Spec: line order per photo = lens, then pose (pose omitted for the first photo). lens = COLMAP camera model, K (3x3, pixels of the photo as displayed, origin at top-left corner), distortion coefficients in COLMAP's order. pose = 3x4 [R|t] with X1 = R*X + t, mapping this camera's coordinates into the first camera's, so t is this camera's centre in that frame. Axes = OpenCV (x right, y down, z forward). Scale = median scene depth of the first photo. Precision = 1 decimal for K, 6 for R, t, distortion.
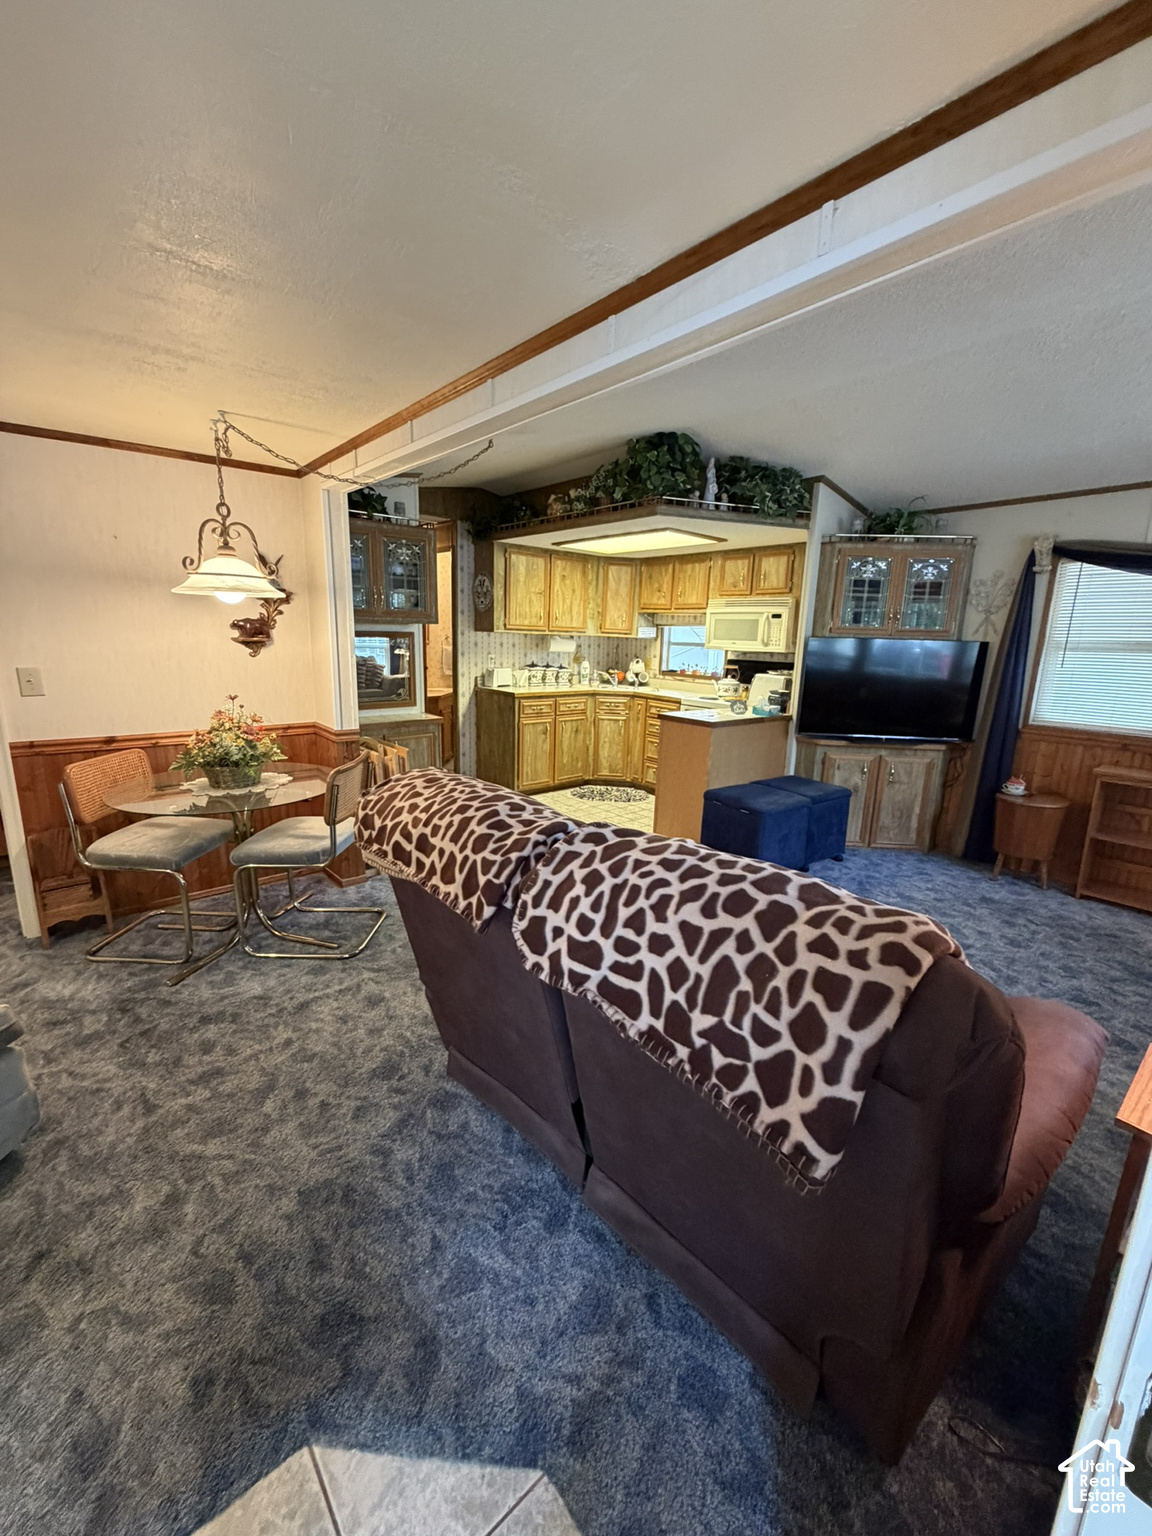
lens RADIAL K [[623.2, 0, 586.2], [0, 623.2, 765.3], [0, 0, 1]] dist [-0.003551, -0.000312]
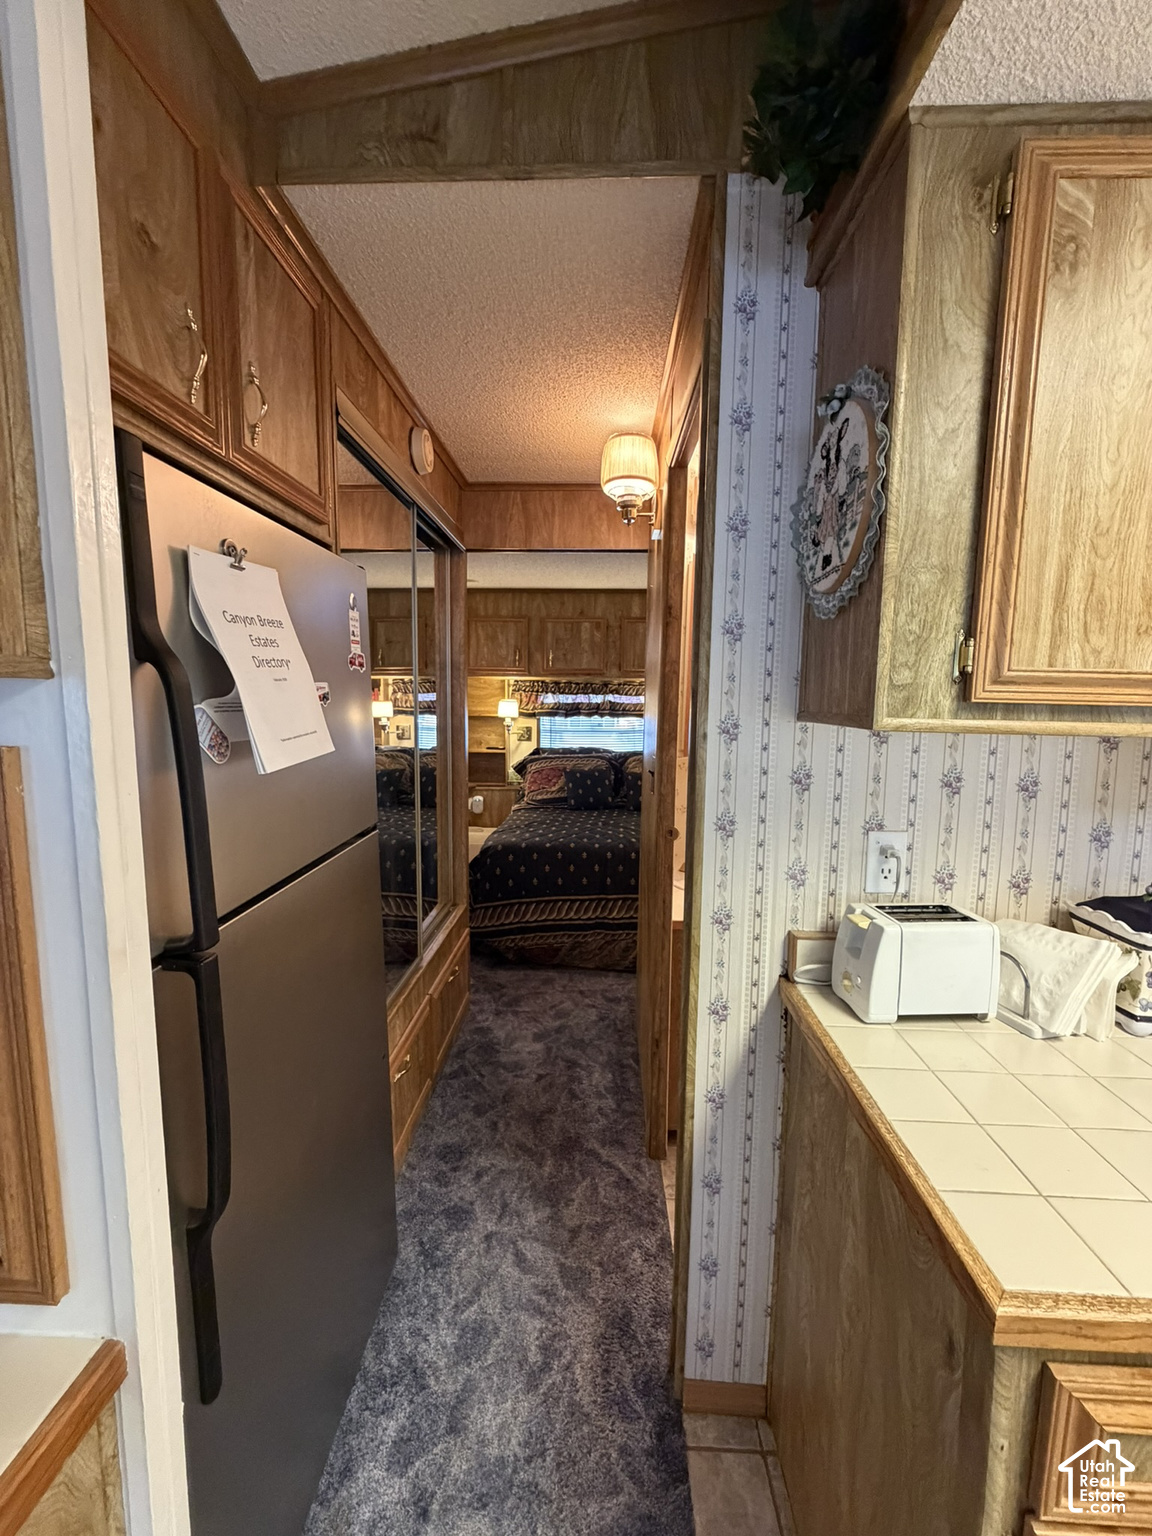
lens RADIAL K [[623.2, 0, 573.4], [0, 623.2, 767.2], [0, 0, 1]] dist [-0.003551, -0.000312]
pose [[0.731153, 0.052665, -0.680178, -0.137769], [-0.127164, 0.990063, -0.060035, -0.263534], [0.670257, 0.130389, 0.730584, 1.189024]]
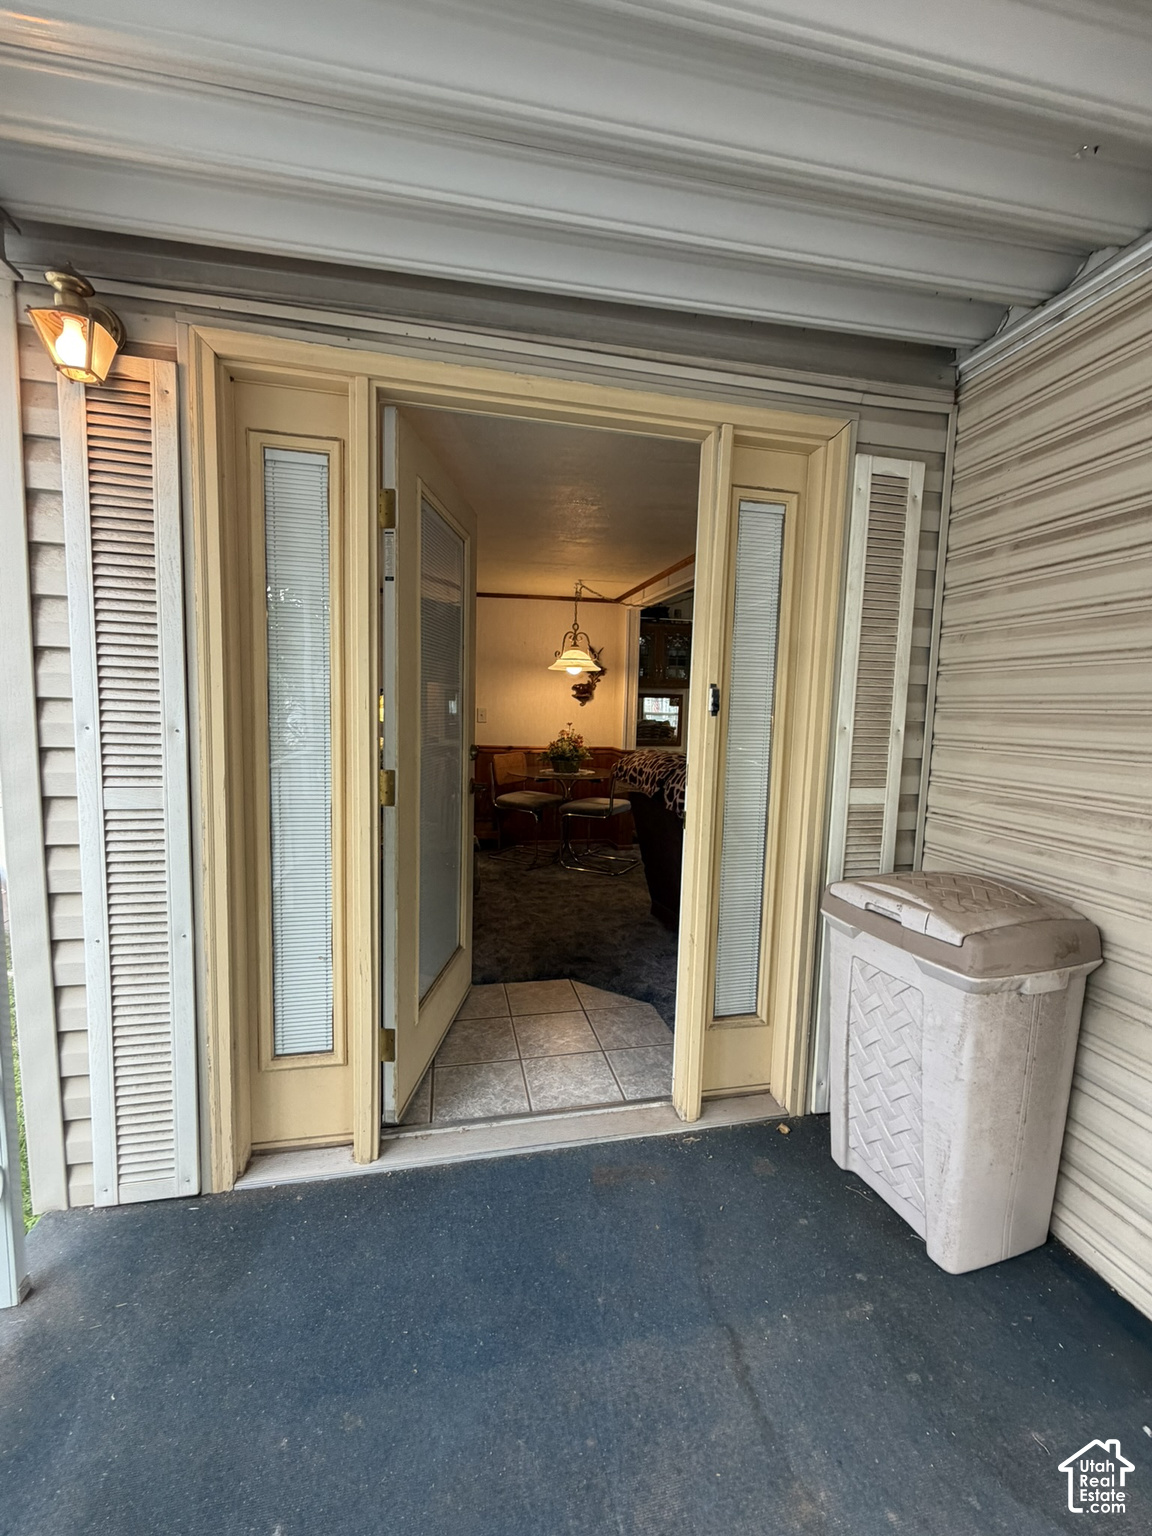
lens RADIAL K [[623.2, 0, 578.3], [0, 623.2, 768.5], [0, 0, 1]] dist [-0.003551, -0.000312]
pose [[0.880422, 0.044145, -0.472132, 0.301978], [-0.100206, 0.990493, -0.094250, 0.176008], [0.463483, 0.130290, 0.876475, -0.535998]]
